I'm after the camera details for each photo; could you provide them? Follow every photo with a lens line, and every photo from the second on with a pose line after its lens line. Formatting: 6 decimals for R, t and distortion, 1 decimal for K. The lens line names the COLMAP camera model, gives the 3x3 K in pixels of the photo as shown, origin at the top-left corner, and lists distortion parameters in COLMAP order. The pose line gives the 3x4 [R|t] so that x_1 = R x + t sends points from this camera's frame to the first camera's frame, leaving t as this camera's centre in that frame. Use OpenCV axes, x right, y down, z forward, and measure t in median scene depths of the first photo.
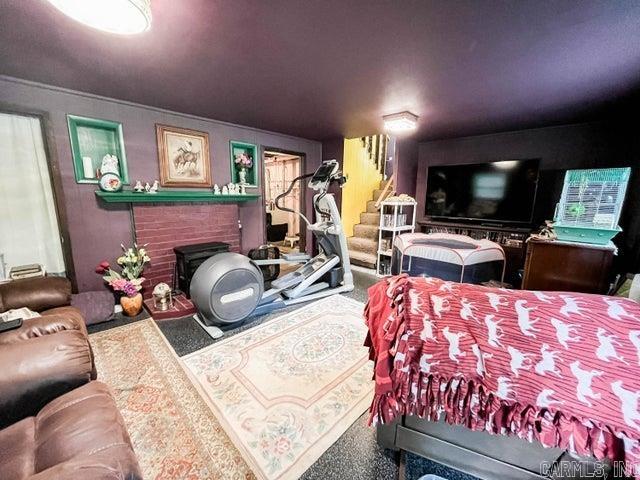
lens RADIAL K [[263.3, 0, 318.1], [0, 263.3, 240.4], [0, 0, 1]] dist [-0.001811, 0.000018]
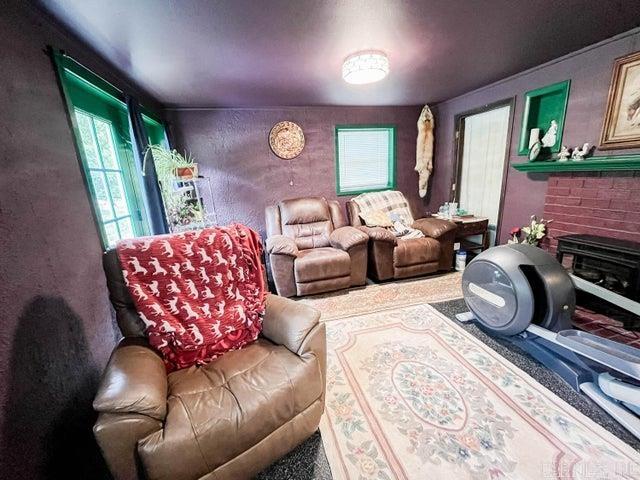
lens RADIAL K [[263.3, 0, 318.1], [0, 263.3, 240.4], [0, 0, 1]] dist [-0.001811, 0.000018]
pose [[-0.474950, 0.265020, -0.839158, 0.685774], [-0.043736, 0.945288, 0.323291, -0.234871], [0.878925, 0.190249, -0.437374, 0.950807]]
